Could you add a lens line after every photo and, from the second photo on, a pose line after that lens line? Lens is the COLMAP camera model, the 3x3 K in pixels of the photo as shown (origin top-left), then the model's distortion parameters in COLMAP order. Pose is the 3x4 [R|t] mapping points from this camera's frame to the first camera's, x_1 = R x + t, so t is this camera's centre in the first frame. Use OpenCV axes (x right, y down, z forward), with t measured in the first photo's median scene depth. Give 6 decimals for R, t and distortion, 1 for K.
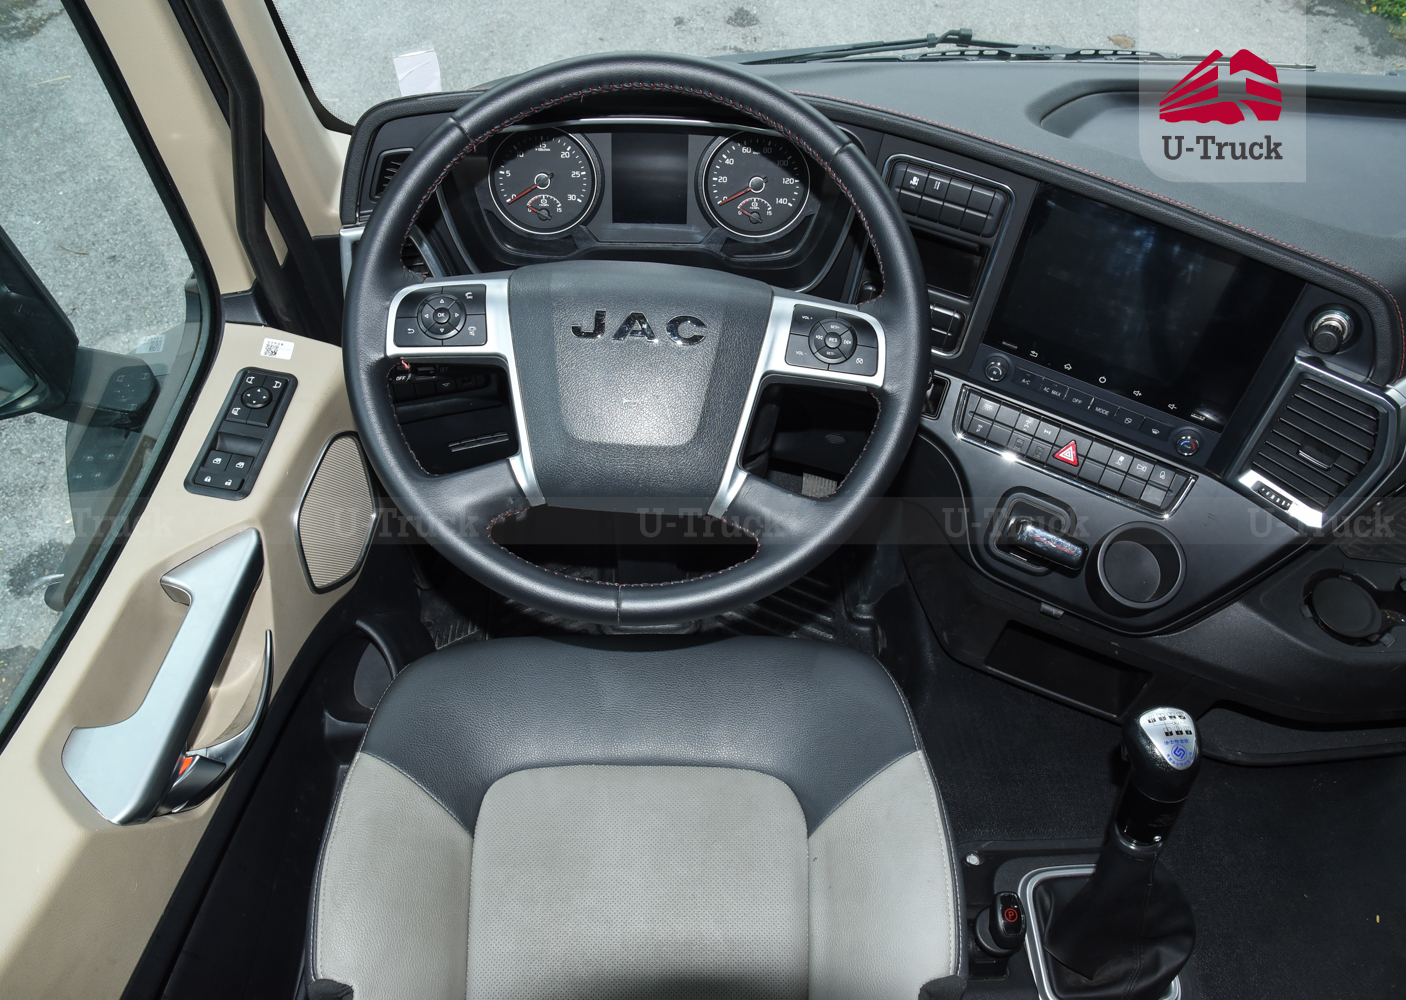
lens RADIAL K [[999.7, 0, 702.6], [0, 999.7, 492.5], [0, 0, 1]] dist [-0.122283, 0.071688]
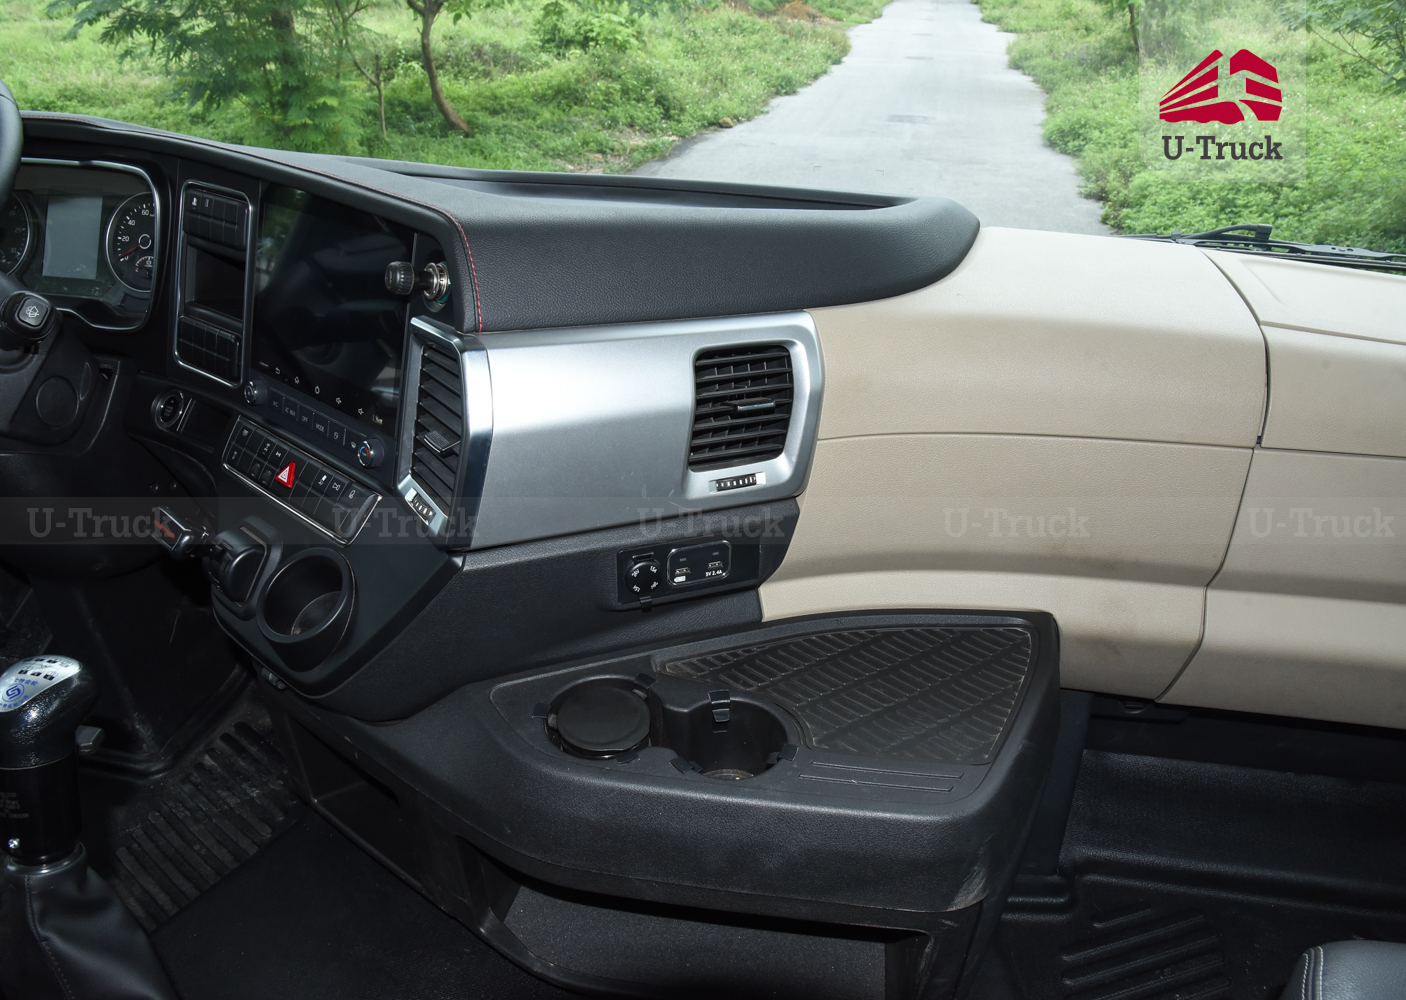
lens RADIAL K [[999.7, 0, 702.6], [0, 999.7, 492.5], [0, 0, 1]] dist [-0.122283, 0.071688]
pose [[0.976643, 0.092520, -0.193927, 0.974625], [-0.165110, 0.900723, -0.401792, 0.285906], [0.137501, 0.424427, 0.894961, 0.287611]]
